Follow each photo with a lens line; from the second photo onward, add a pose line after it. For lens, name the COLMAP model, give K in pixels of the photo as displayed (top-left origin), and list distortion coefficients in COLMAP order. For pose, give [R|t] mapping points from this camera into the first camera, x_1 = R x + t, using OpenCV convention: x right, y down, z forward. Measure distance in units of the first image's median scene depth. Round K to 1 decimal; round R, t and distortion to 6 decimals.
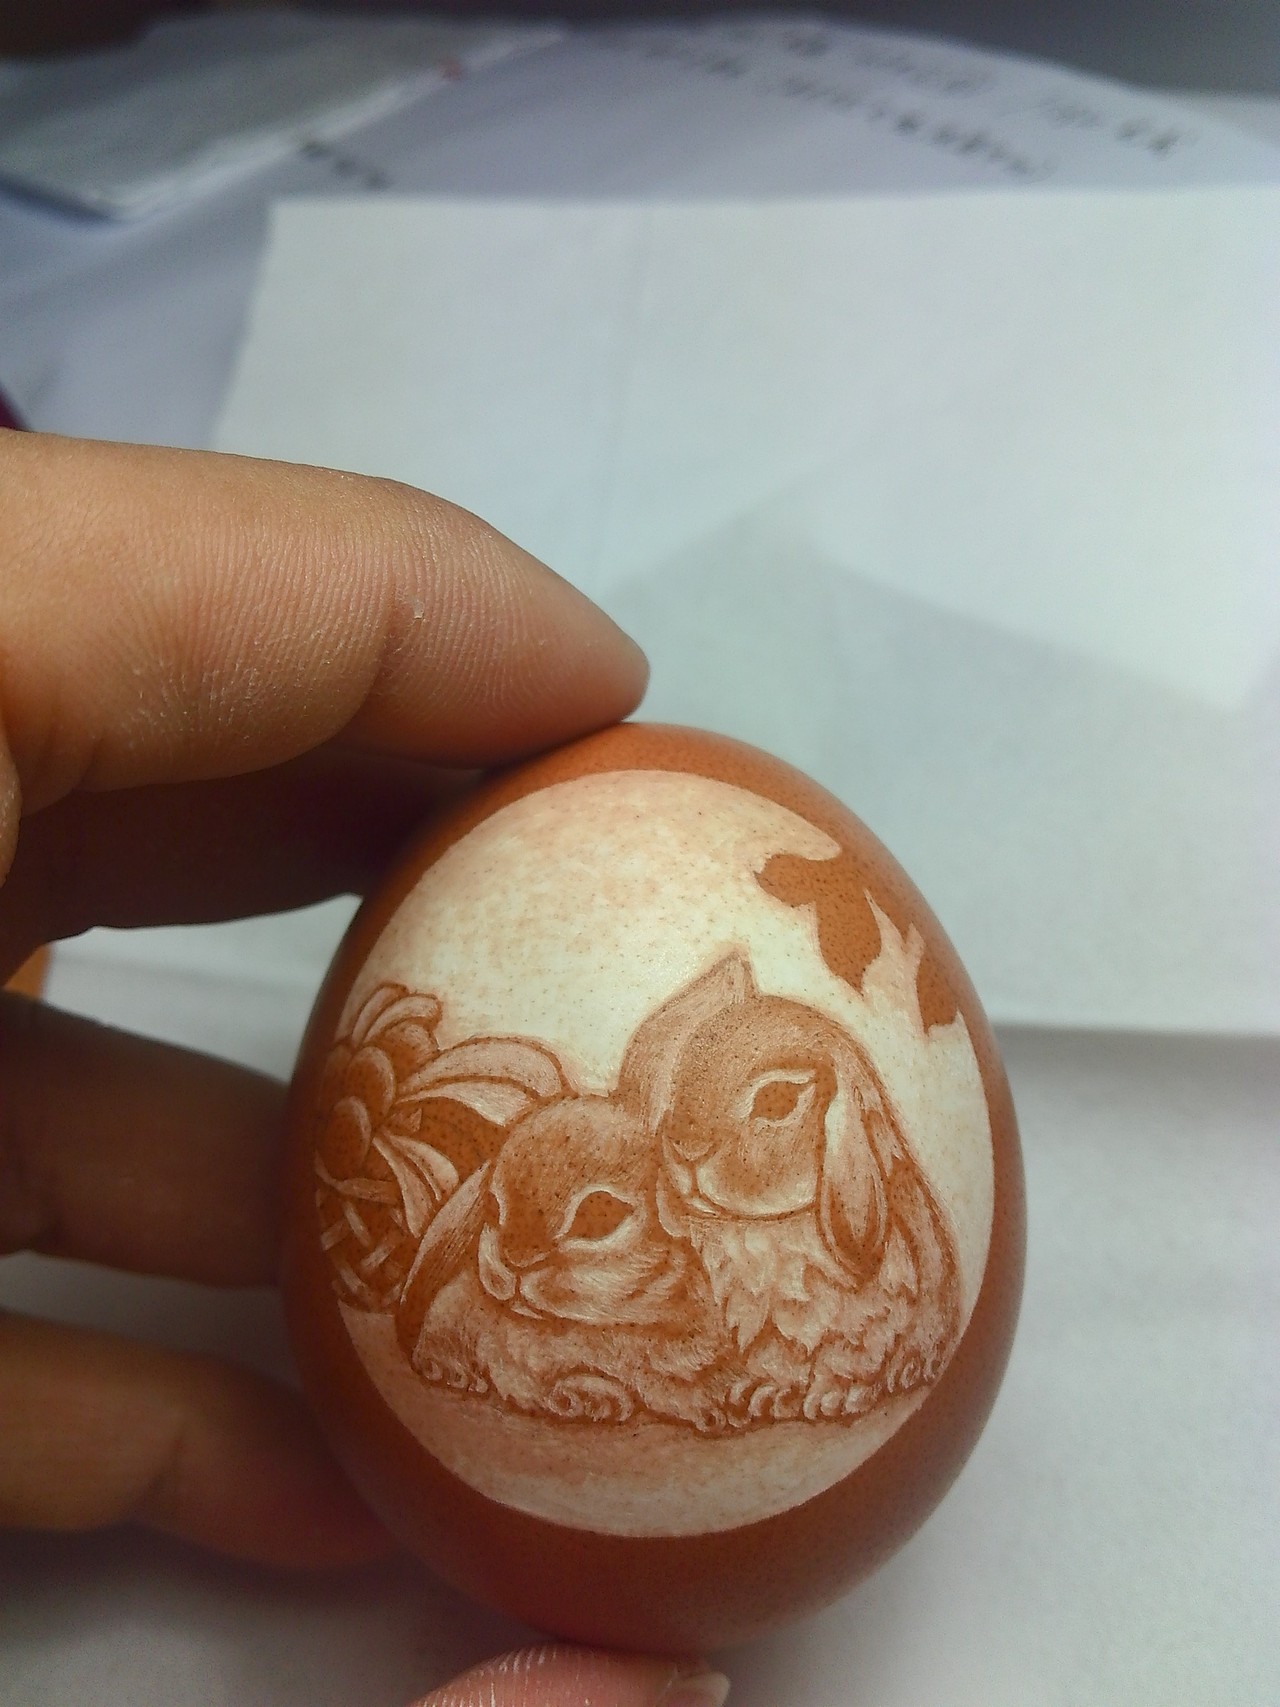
lens RADIAL K [[1526.8, 0, 660.5], [0, 1526.8, 862.5], [0, 0, 1]] dist [0.147584, -0.175173]
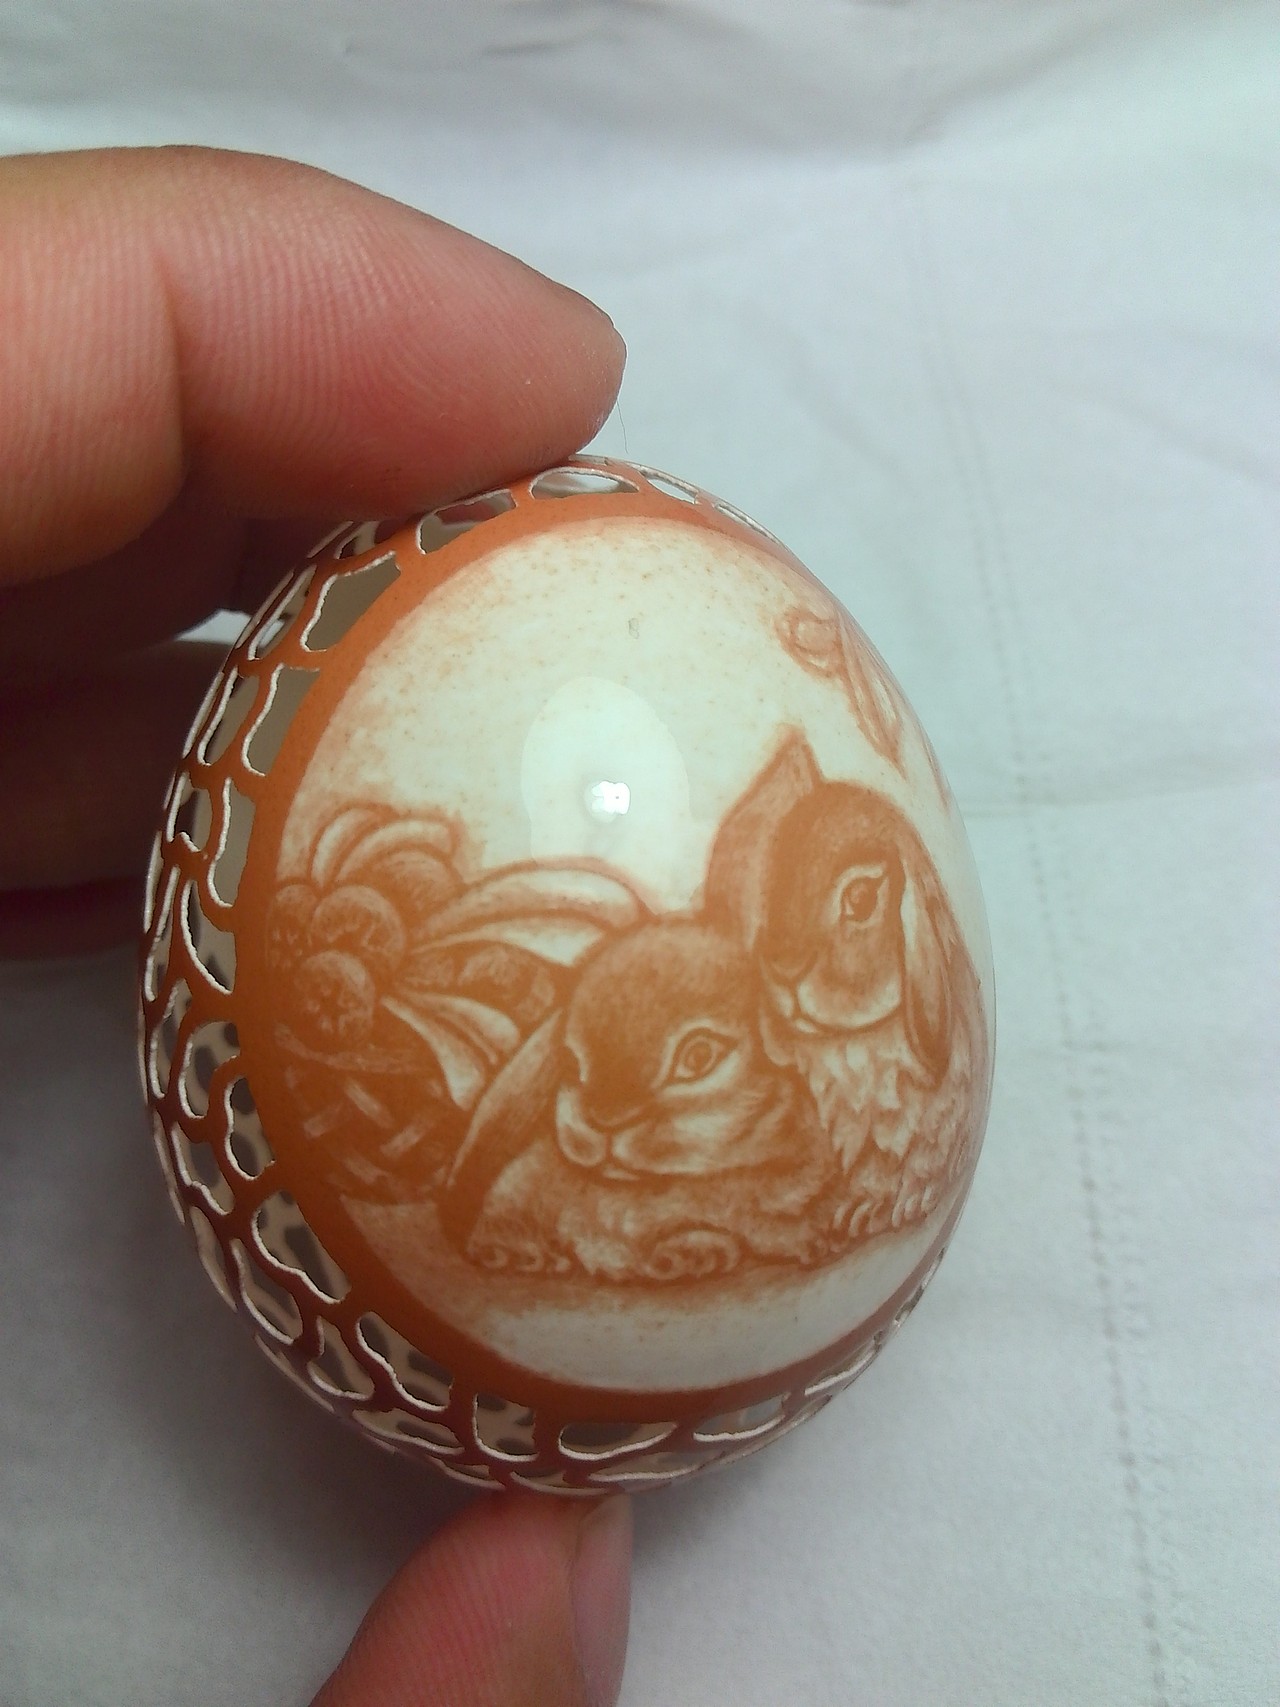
lens RADIAL K [[1526.8, 0, 642.7], [0, 1526.8, 835.9], [0, 0, 1]] dist [0.147584, -0.175173]
pose [[0.921581, -0.097342, 0.375783, -0.368929], [0.033976, 0.984561, 0.171714, -0.037602], [-0.386696, -0.145481, 0.910660, 0.246065]]
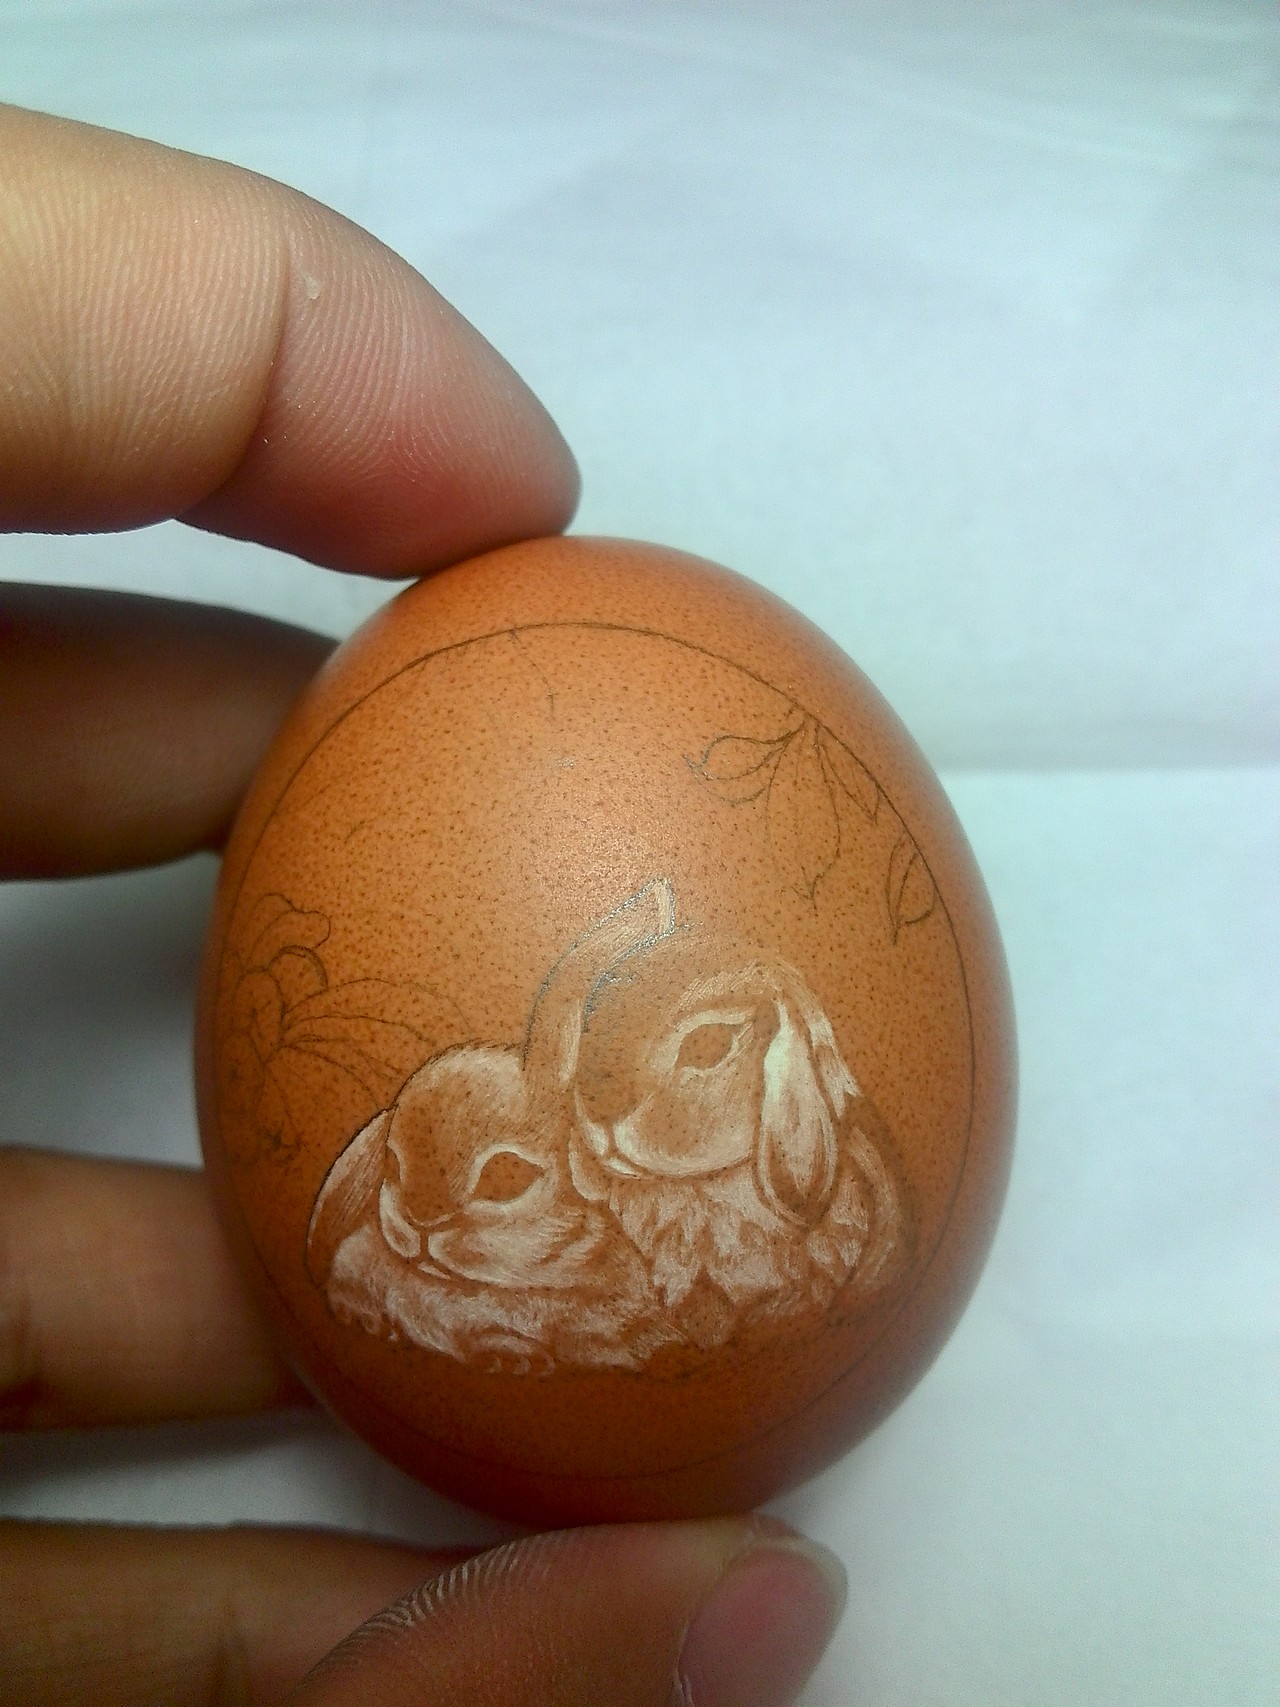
lens RADIAL K [[1526.8, 0, 657.3], [0, 1526.8, 858.6], [0, 0, 1]] dist [0.147584, -0.175173]
pose [[0.997665, -0.013748, -0.066897, 0.106905], [0.030405, 0.966511, 0.254819, -0.169027], [0.061153, -0.256258, 0.964672, 0.188156]]
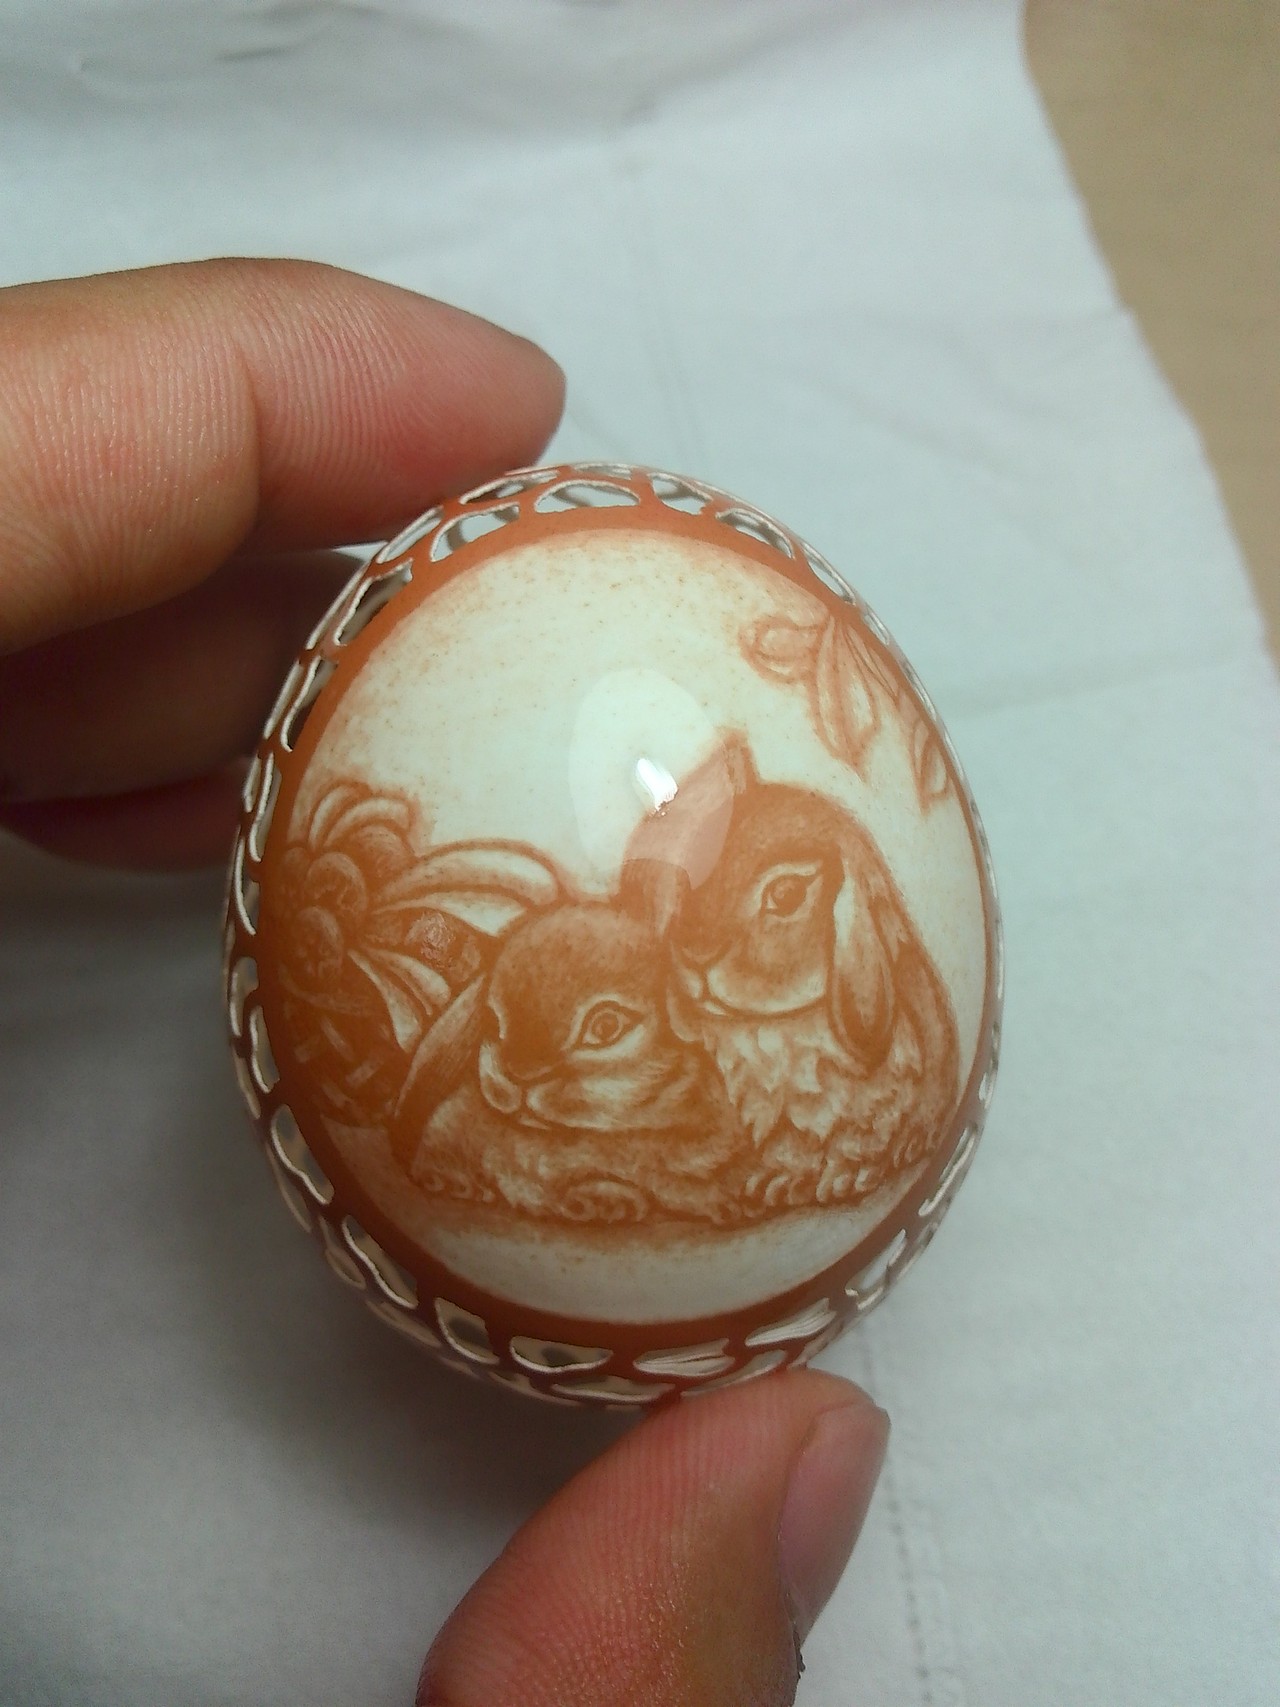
lens RADIAL K [[1526.8, 0, 638.9], [0, 1526.8, 856.6], [0, 0, 1]] dist [0.147584, -0.175173]
pose [[0.993462, -0.050994, 0.102138, -0.108904], [0.029072, 0.978201, 0.205614, -0.064362], [-0.110397, -0.201300, 0.973289, 0.096696]]
